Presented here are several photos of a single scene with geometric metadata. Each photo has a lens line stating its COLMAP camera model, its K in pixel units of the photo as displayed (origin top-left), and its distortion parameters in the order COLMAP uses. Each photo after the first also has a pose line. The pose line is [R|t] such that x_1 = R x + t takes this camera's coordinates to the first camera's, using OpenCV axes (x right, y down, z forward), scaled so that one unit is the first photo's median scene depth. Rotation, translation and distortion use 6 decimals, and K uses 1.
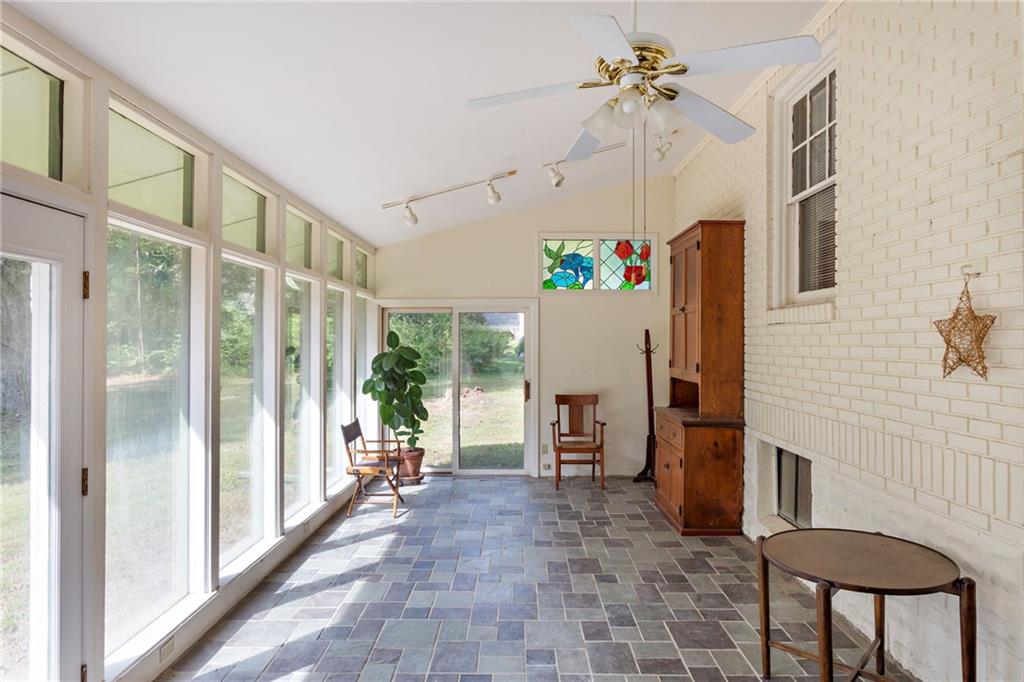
lens RADIAL K [[616.7, 0, 512.9], [0, 616.7, 339.7], [0, 0, 1]] dist [-0.000024, 0.000028]
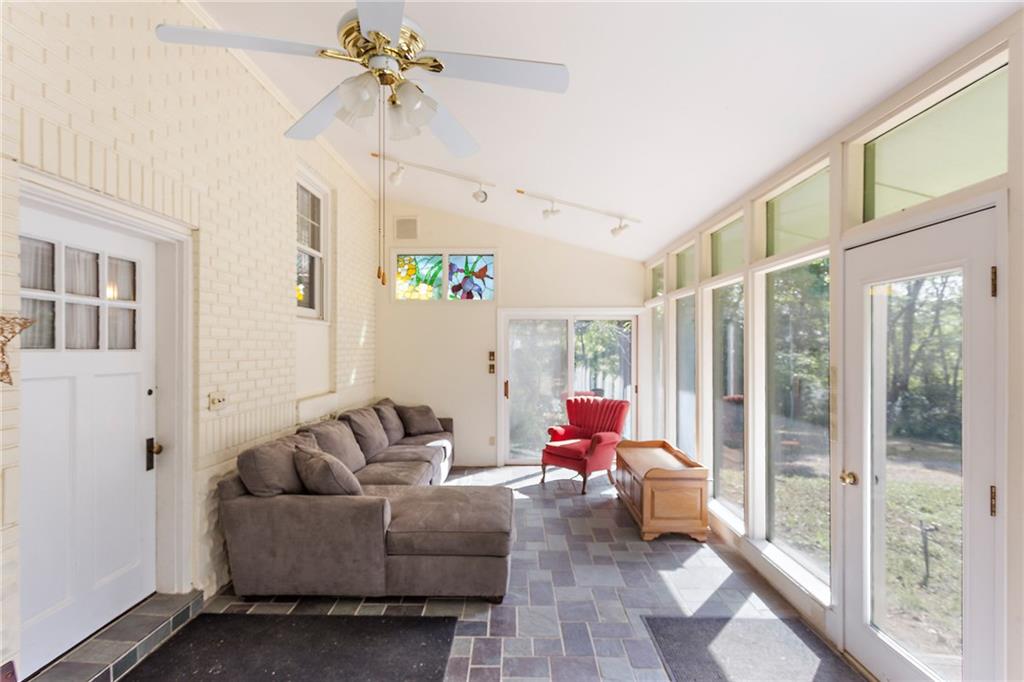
lens RADIAL K [[474.3, 0, 511.7], [0, 474.3, 343.1], [0, 0, 1]] dist [-0.002938, 0.000560]
pose [[-0.999956, -0.009403, -0.000210, 0.010889], [-0.009402, 0.999933, -0.006781, 0.012830], [0.000274, -0.006779, -0.999977, 1.742276]]
